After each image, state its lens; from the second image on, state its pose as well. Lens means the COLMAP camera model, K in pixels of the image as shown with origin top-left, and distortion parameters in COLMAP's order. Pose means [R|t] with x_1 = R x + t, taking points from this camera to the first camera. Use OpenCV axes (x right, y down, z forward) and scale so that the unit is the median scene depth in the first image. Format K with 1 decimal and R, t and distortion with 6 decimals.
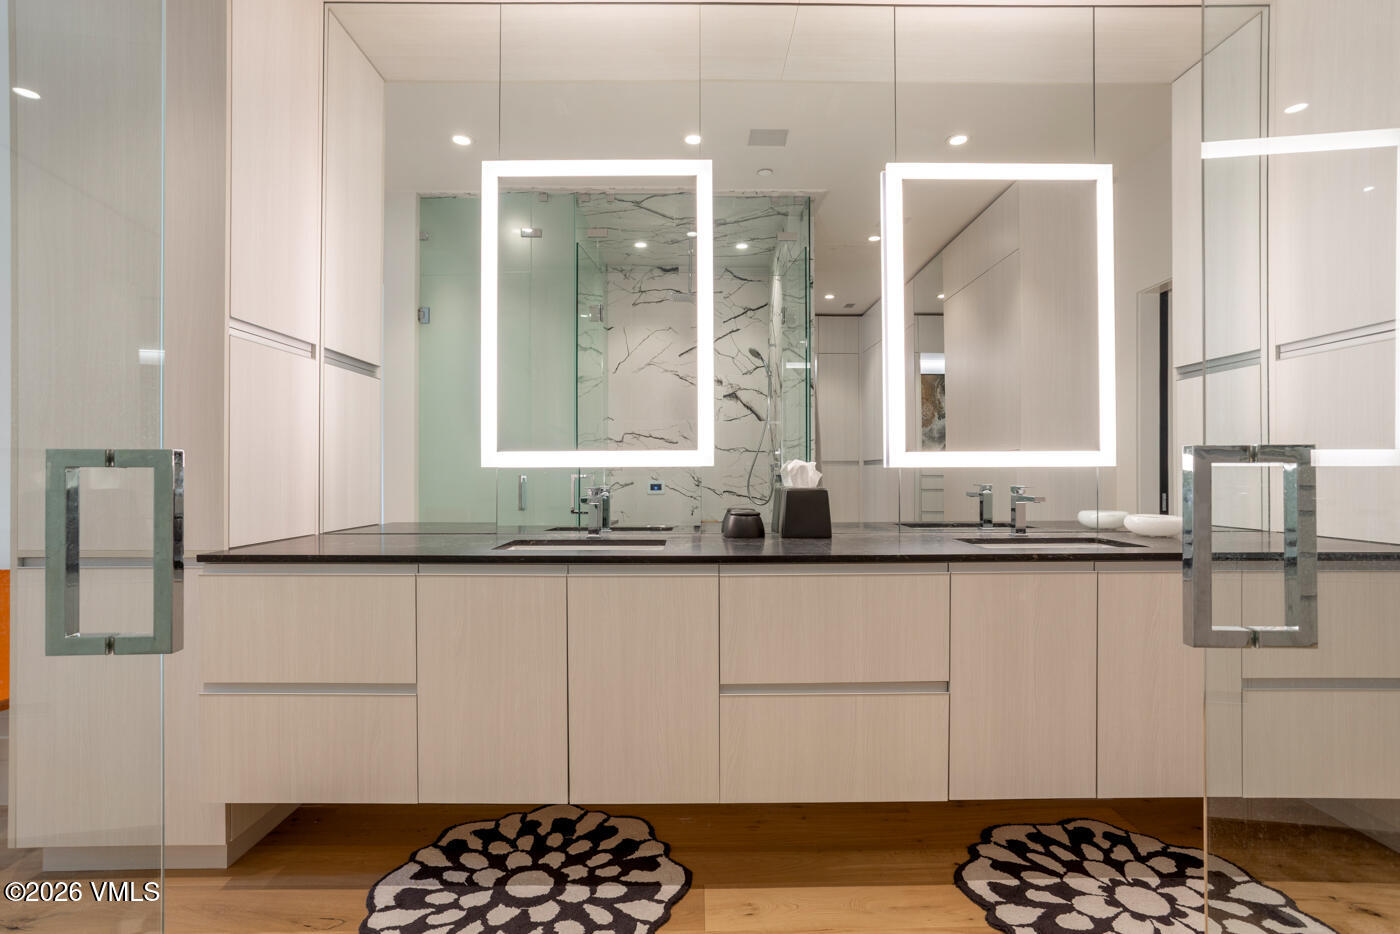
lens RADIAL K [[697.5, 0, 693.4], [0, 697.5, 473.6], [0, 0, 1]] dist [-0.017852, 0.015960]
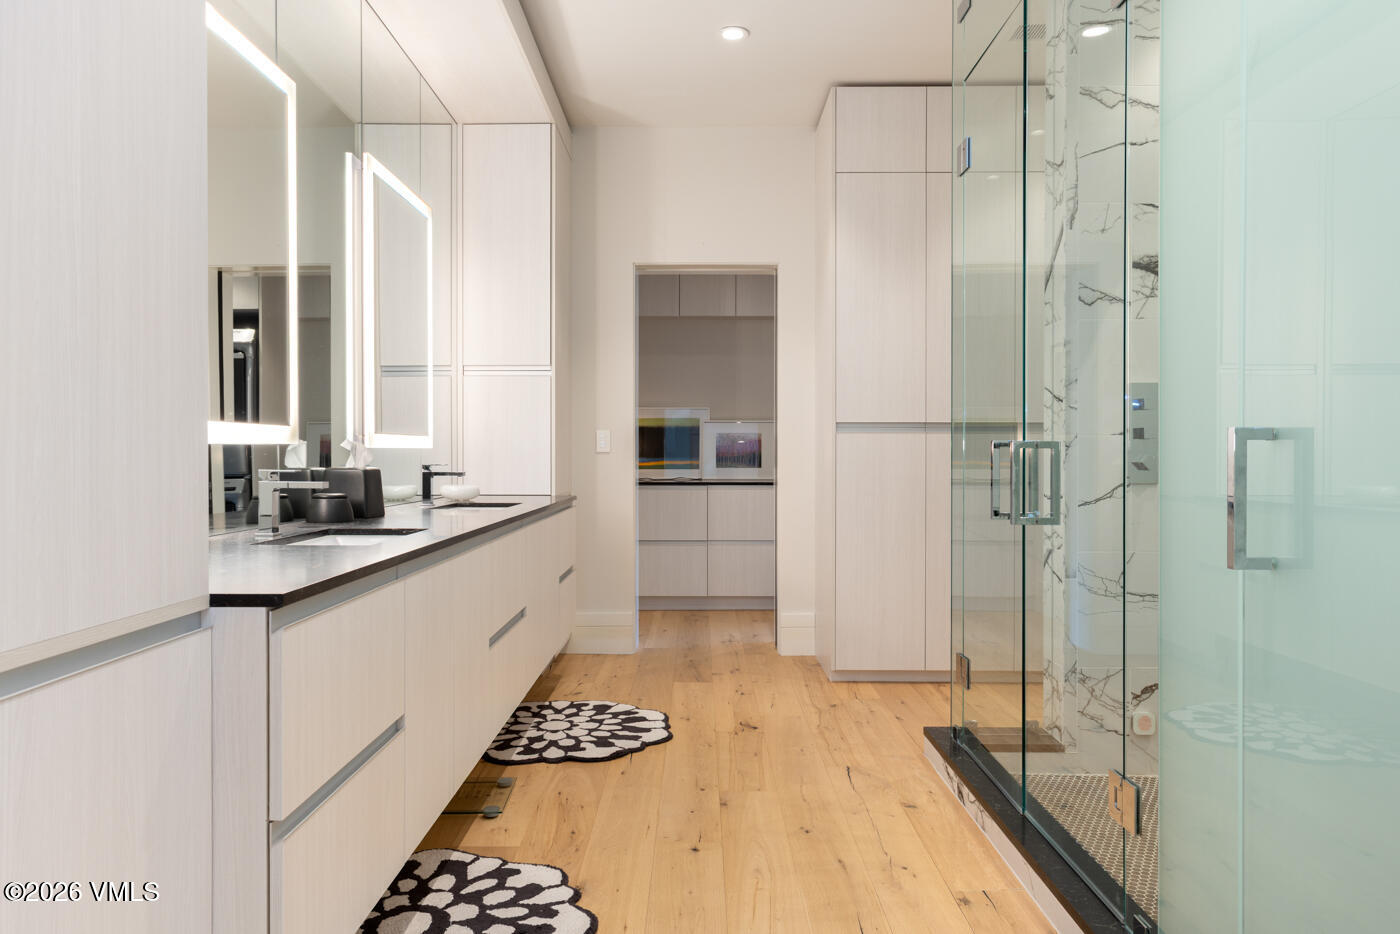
lens RADIAL K [[983.2, 0, 699.5], [0, 983.2, 463.2], [0, 0, 1]] dist [0.005536, 0.002157]
pose [[-0.009268, -0.006797, 0.999934, -1.512588], [-0.007104, 0.999952, 0.006731, 0.001986], [-0.999932, -0.007041, -0.009316, 0.665498]]
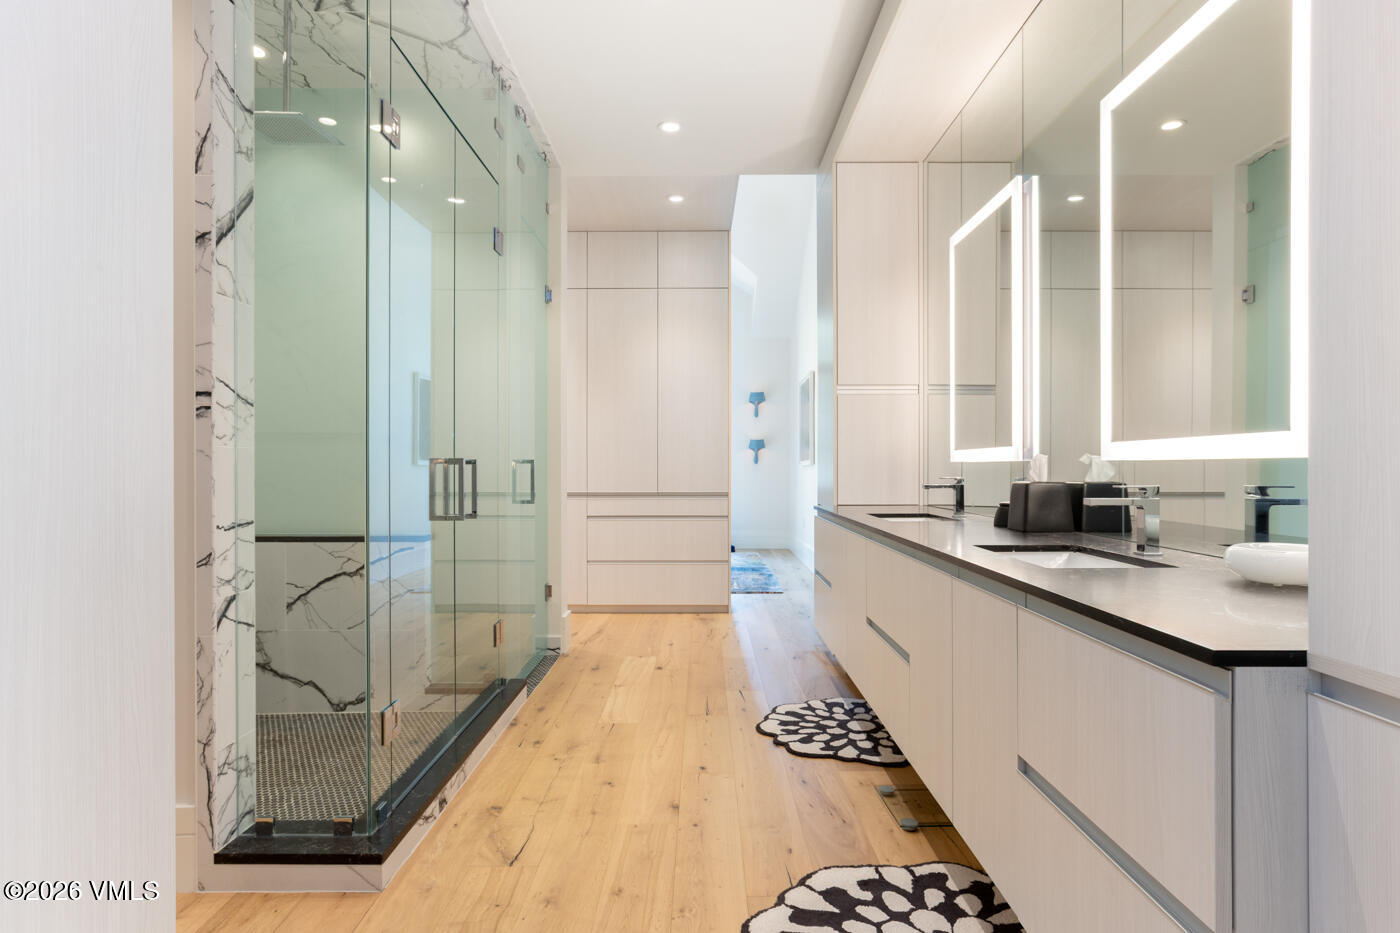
lens RADIAL K [[747.9, 0, 696.1], [0, 747.9, 468.5], [0, 0, 1]] dist [0.006976, 0.010070]
pose [[-0.000989, 0.002773, -0.999996, 1.522164], [0.009146, 0.999954, 0.002764, -0.006420], [0.999958, -0.009144, -0.001014, 0.647724]]
